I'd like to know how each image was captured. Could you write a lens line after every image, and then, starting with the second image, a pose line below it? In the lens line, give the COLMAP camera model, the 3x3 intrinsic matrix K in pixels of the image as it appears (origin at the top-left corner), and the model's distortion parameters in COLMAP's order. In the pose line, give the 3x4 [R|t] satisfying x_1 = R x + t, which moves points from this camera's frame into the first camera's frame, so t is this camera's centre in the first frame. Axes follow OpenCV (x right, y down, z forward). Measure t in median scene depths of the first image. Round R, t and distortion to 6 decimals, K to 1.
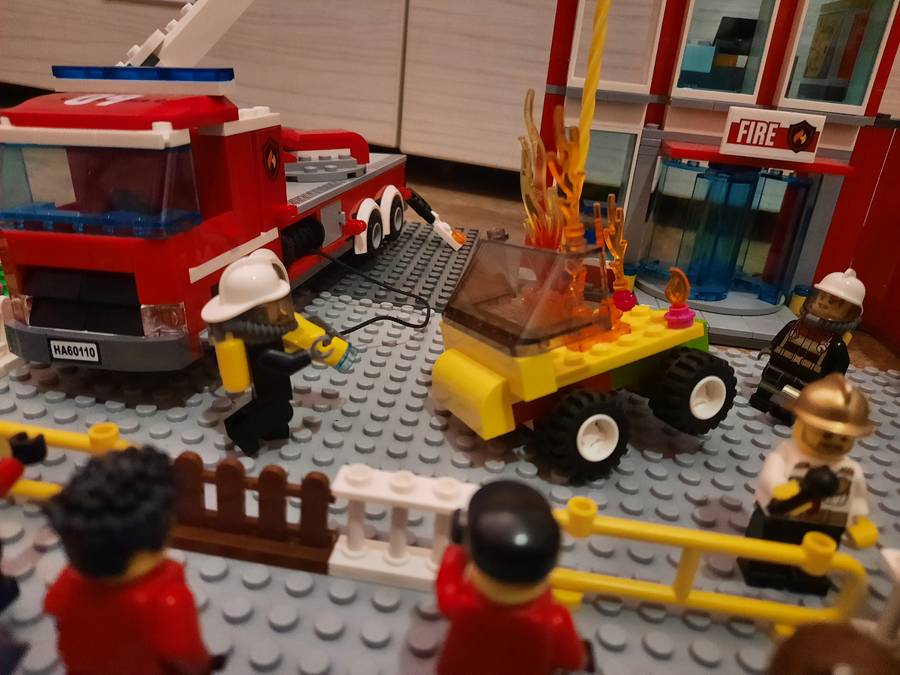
lens RADIAL K [[657.1, 0, 433.3], [0, 657.1, 339.8], [0, 0, 1]] dist [0.000041, -0.003338]
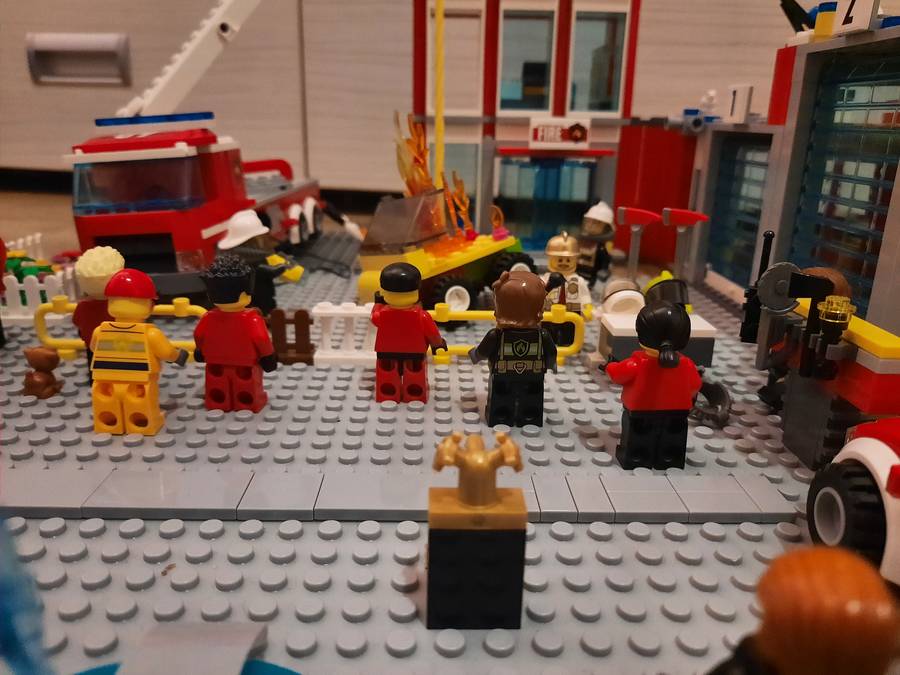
lens RADIAL K [[691.7, 0, 450.0], [0, 691.7, 337.5], [0, 0, 1]] dist [0.003250, 0.001513]
pose [[0.981833, -0.122799, 0.144656, -0.027579], [0.136030, 0.987017, -0.085404, 0.251056], [-0.132290, 0.103529, 0.985790, -0.490718]]
